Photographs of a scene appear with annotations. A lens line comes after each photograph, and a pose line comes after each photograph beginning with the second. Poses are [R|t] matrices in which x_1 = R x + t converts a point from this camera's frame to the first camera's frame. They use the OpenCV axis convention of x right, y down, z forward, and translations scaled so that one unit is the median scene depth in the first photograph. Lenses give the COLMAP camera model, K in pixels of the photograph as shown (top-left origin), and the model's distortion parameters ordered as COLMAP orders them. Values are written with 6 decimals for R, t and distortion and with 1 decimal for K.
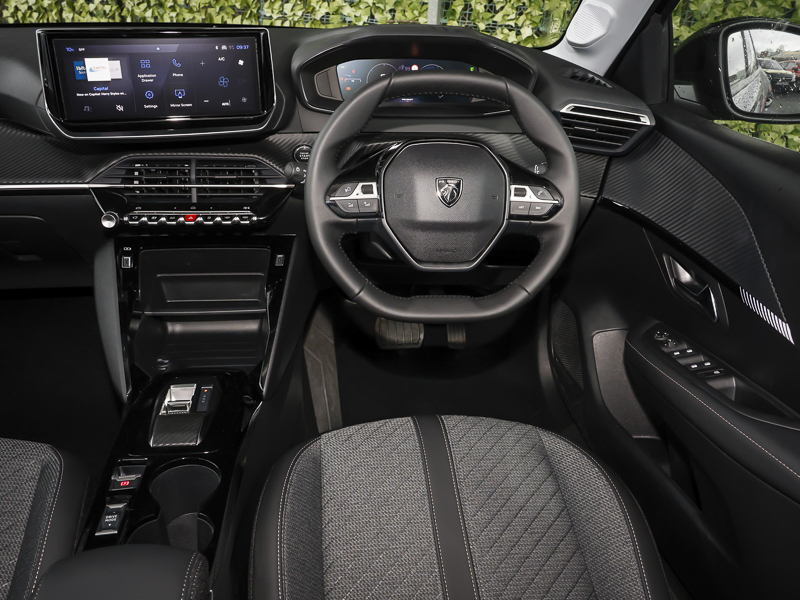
lens RADIAL K [[596.3, 0, 399.7], [0, 596.3, 297.5], [0, 0, 1]] dist [0.022564, 0.007758]
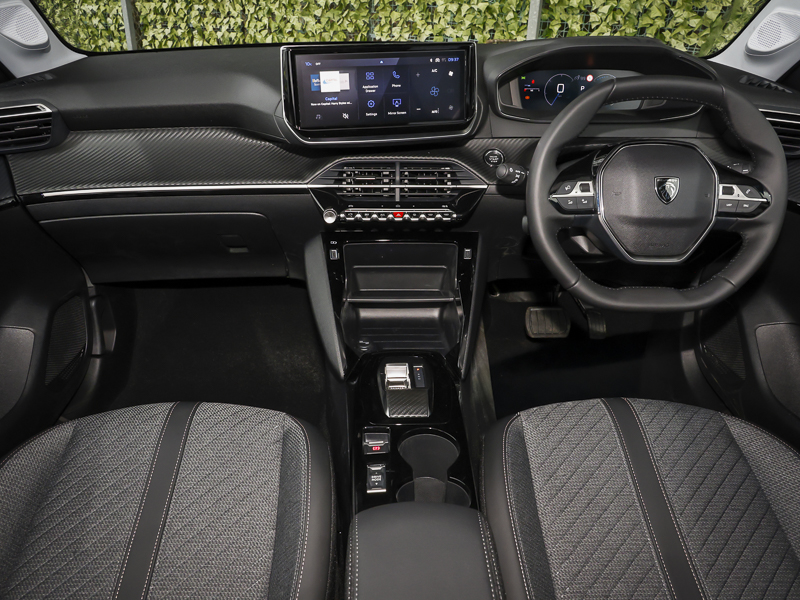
lens RADIAL K [[534.4, 0, 400.3], [0, 534.4, 303.6], [0, 0, 1]] dist [0.016155, 0.000065]
pose [[0.997624, 0.017373, -0.066669, -0.284009], [-0.016299, 0.999729, 0.016621, 0.016212], [0.066939, -0.015495, 0.997637, 0.003185]]
